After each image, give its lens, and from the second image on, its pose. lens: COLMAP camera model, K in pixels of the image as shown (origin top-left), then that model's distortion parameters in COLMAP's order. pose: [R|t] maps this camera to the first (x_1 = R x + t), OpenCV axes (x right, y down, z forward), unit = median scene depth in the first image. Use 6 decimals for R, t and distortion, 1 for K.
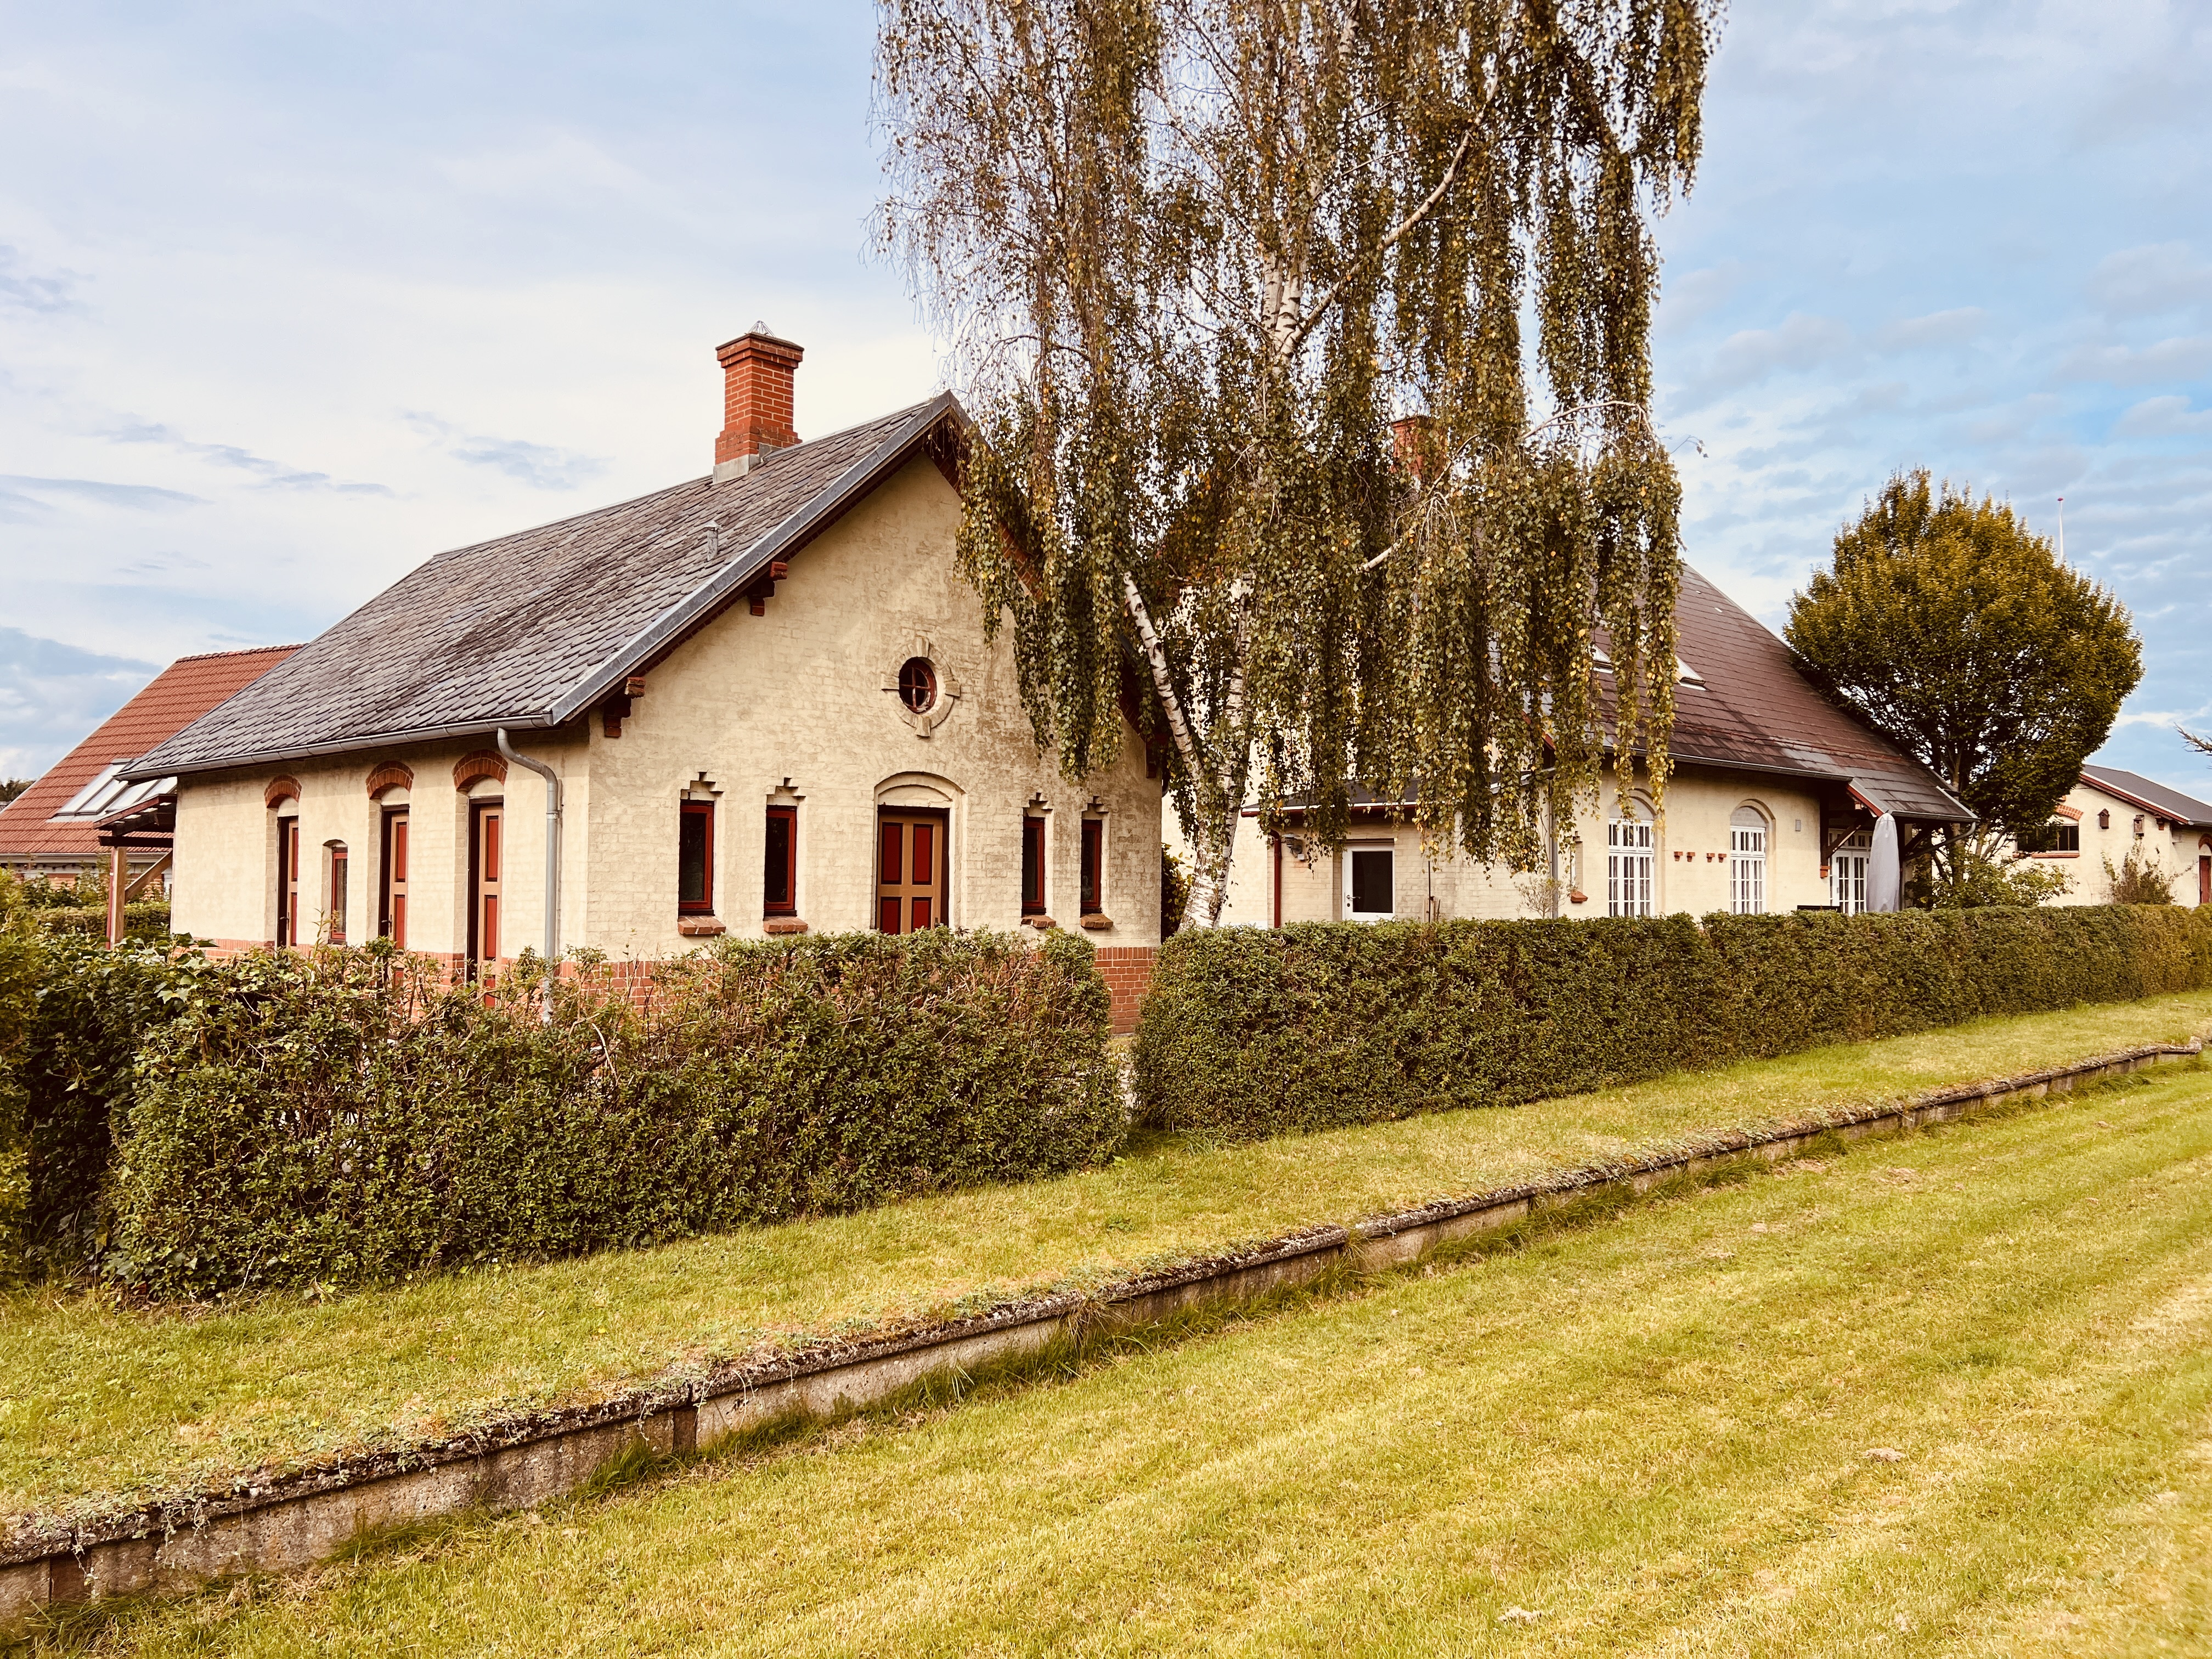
lens RADIAL K [[1665.2, 0, 1086.2], [0, 1665.2, 821.8], [0, 0, 1]] dist [0.069979, -0.079201]
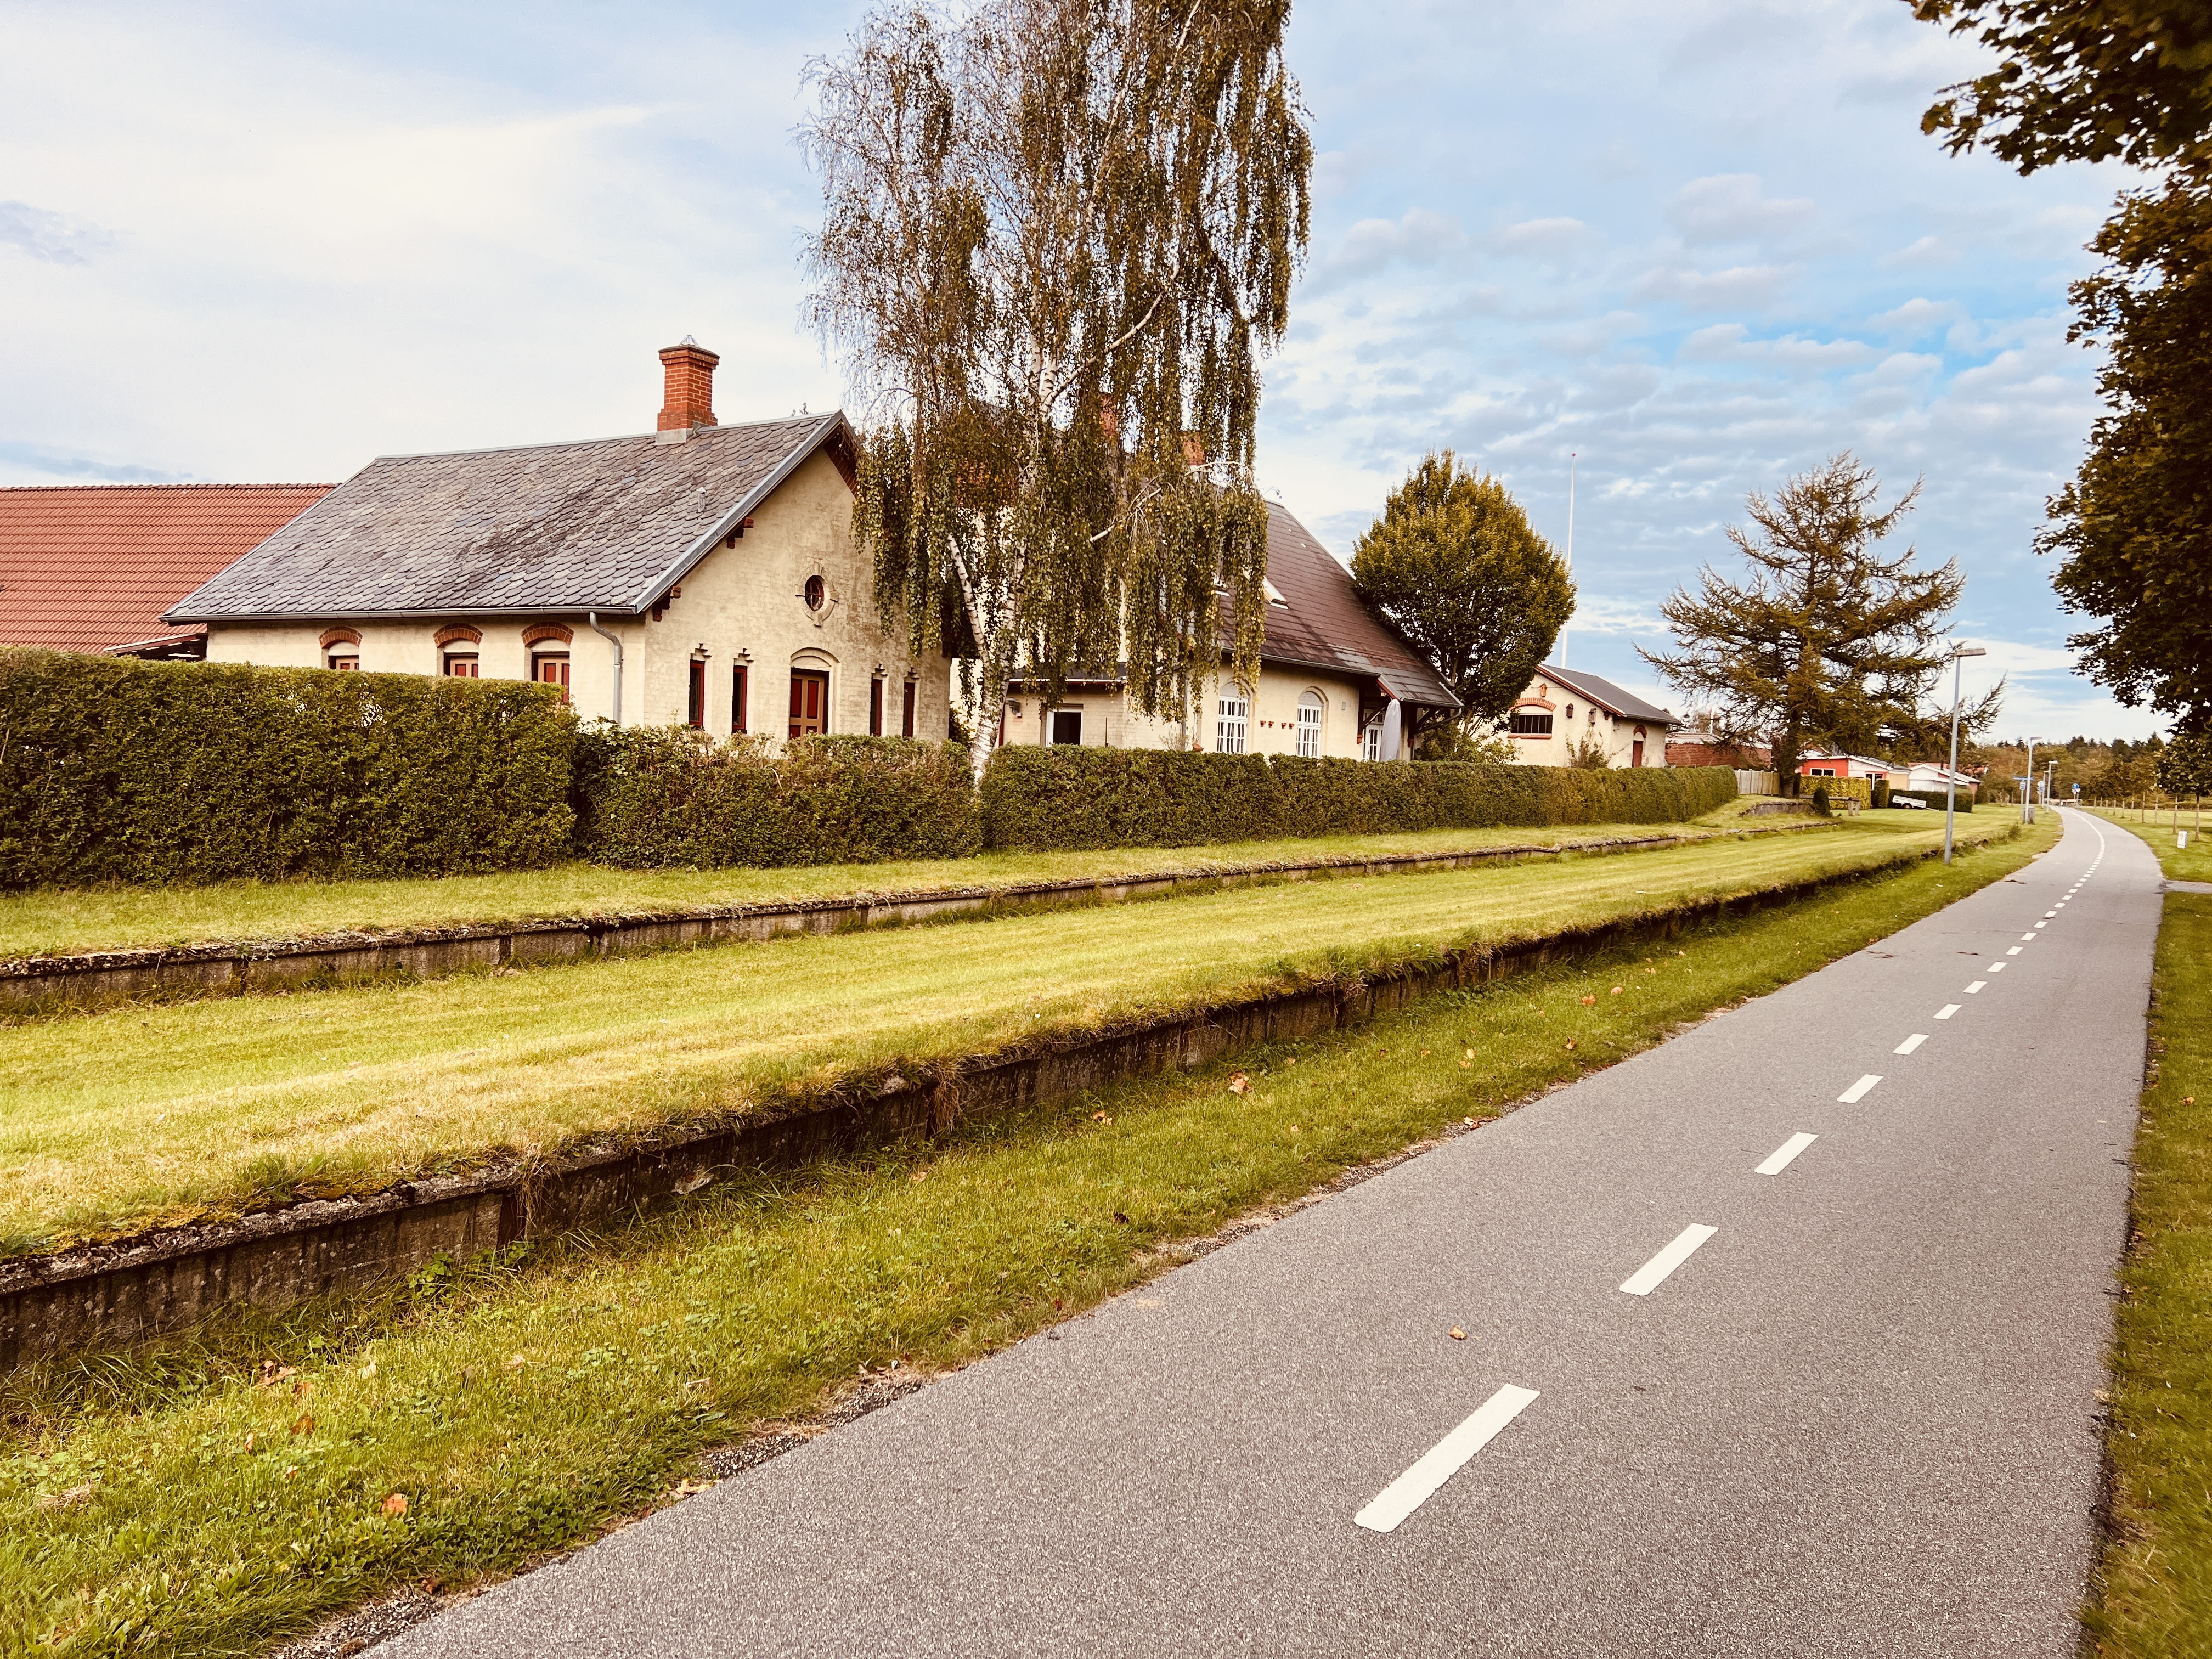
lens RADIAL K [[1680.0, 0, 1113.3], [0, 1680.0, 833.8], [0, 0, 1]] dist [0.060487, -0.050115]
pose [[0.970631, 0.019147, 0.239812, -0.216090], [-0.039462, 0.995997, 0.080202, 0.007407], [-0.237316, -0.087310, 0.967501, -0.688692]]
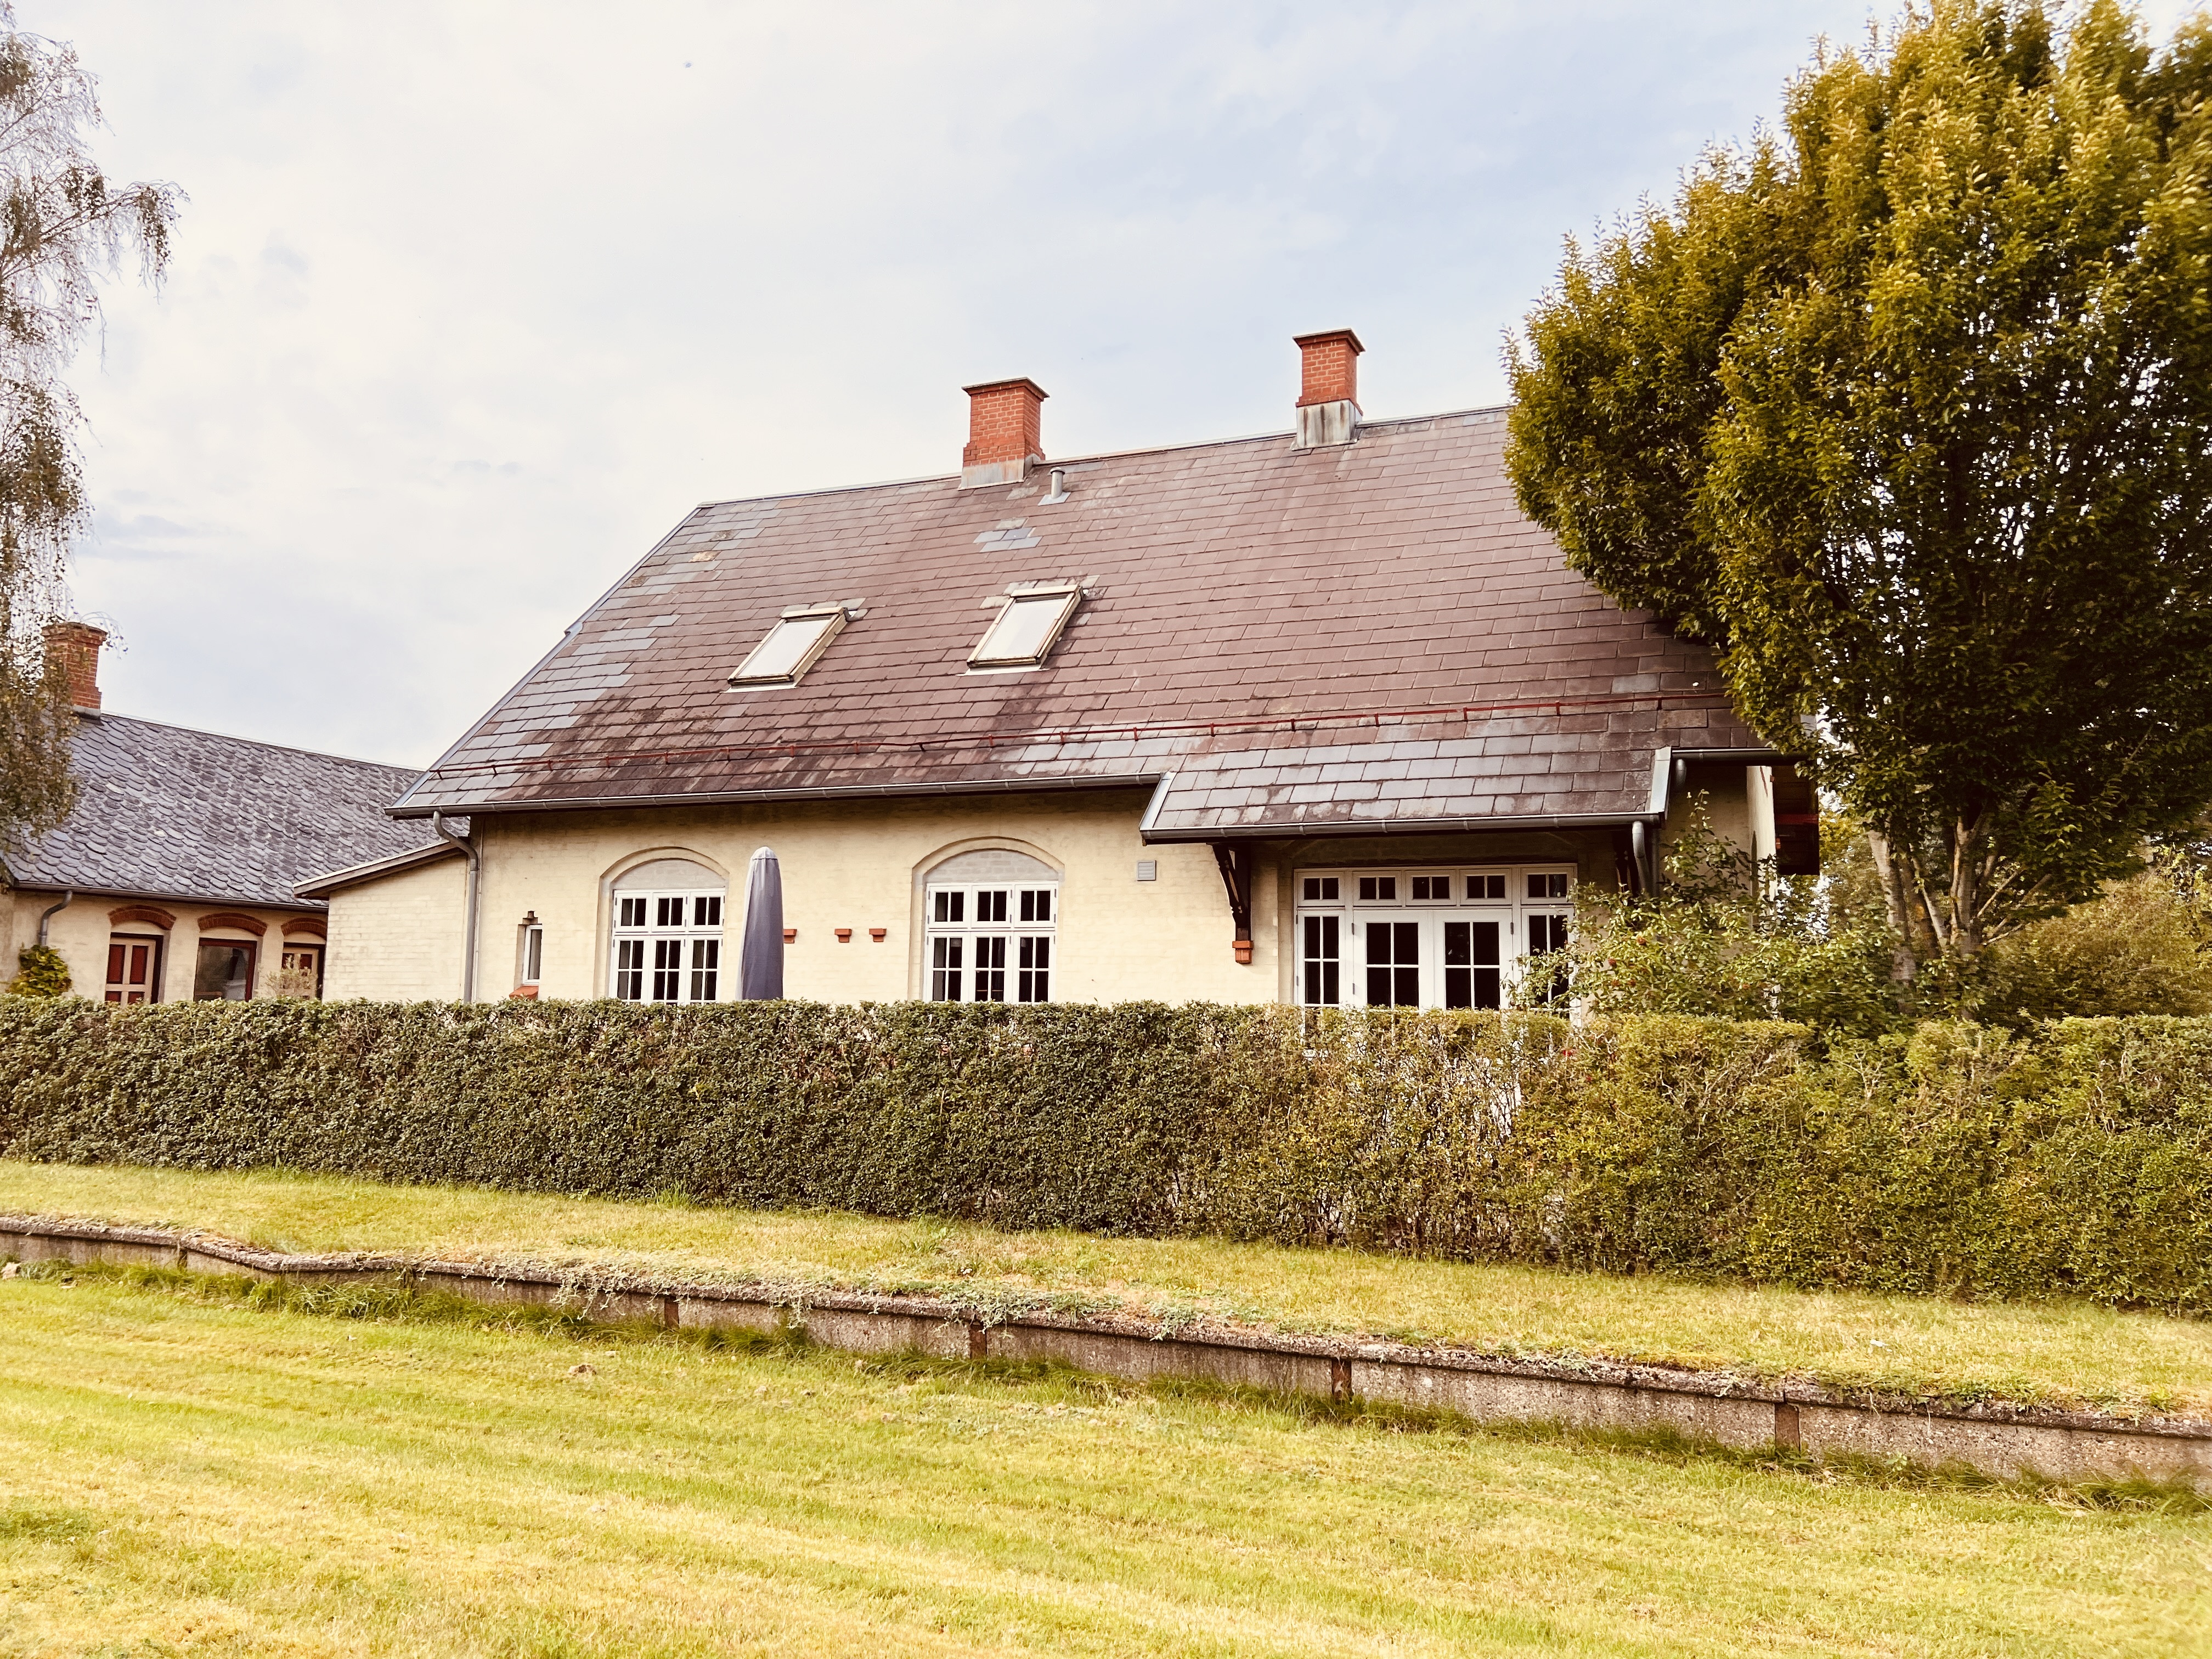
lens RADIAL K [[1665.2, 0, 1095.3], [0, 1665.2, 824.6], [0, 0, 1]] dist [0.069979, -0.079201]
pose [[0.380444, -0.110106, -0.918226, 1.809338], [0.019188, 0.993613, -0.111195, 0.093825], [0.924605, 0.024684, 0.380127, 1.512294]]
